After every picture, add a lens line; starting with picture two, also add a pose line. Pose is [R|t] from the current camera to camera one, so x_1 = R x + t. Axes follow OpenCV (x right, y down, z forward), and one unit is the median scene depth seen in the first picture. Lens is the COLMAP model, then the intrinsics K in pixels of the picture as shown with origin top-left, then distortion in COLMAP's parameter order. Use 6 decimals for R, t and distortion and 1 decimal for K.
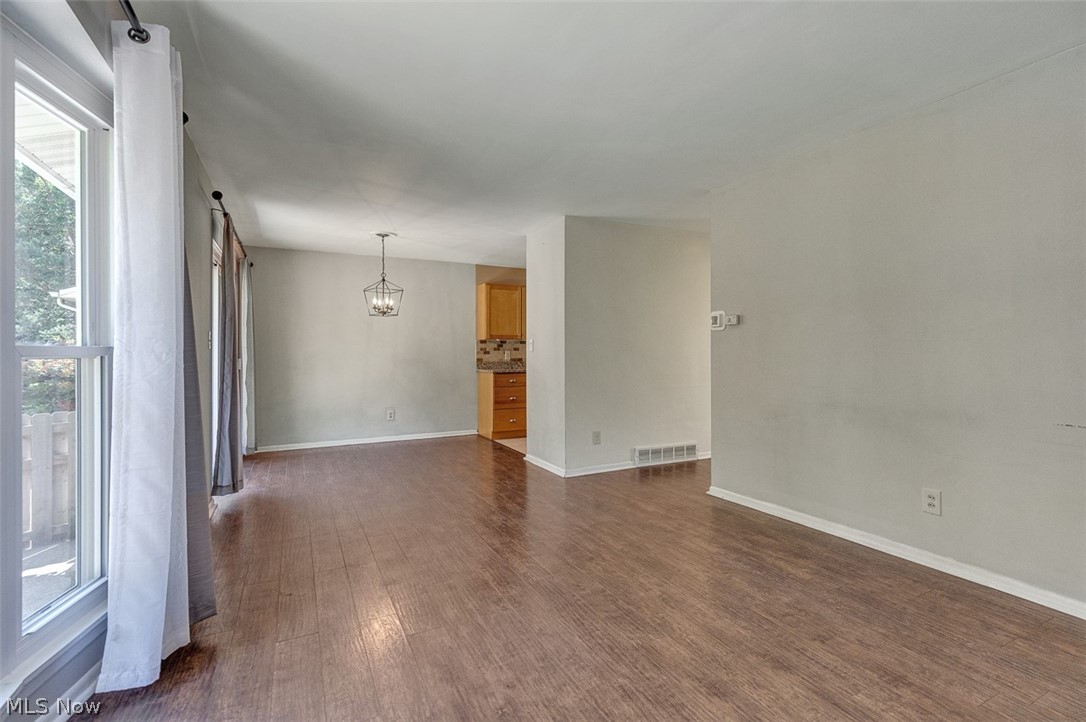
lens RADIAL K [[494.8, 0, 543.0], [0, 494.8, 354.2], [0, 0, 1]] dist [0.002288, 0.000104]
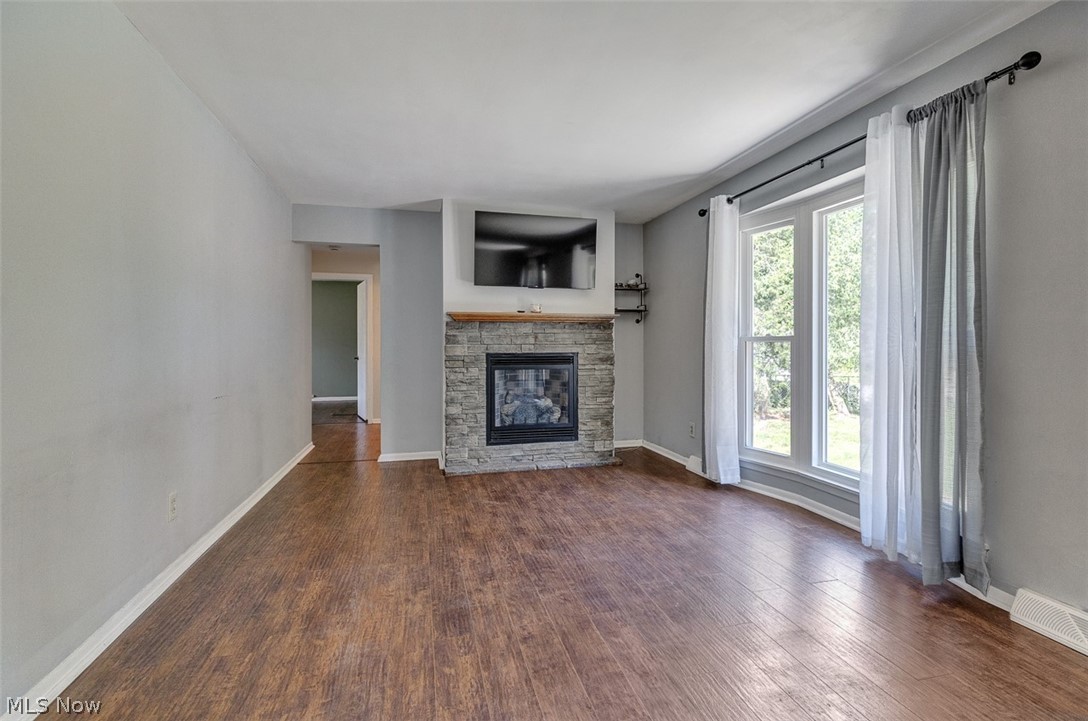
lens RADIAL K [[495.7, 0, 544.1], [0, 495.7, 354.4], [0, 0, 1]] dist [0.002288, 0.000104]
pose [[-0.977319, 0.003155, 0.211751, -0.081997], [0.007561, 0.999771, 0.020004, 0.006030], [-0.211640, 0.021151, -0.977119, 1.849002]]
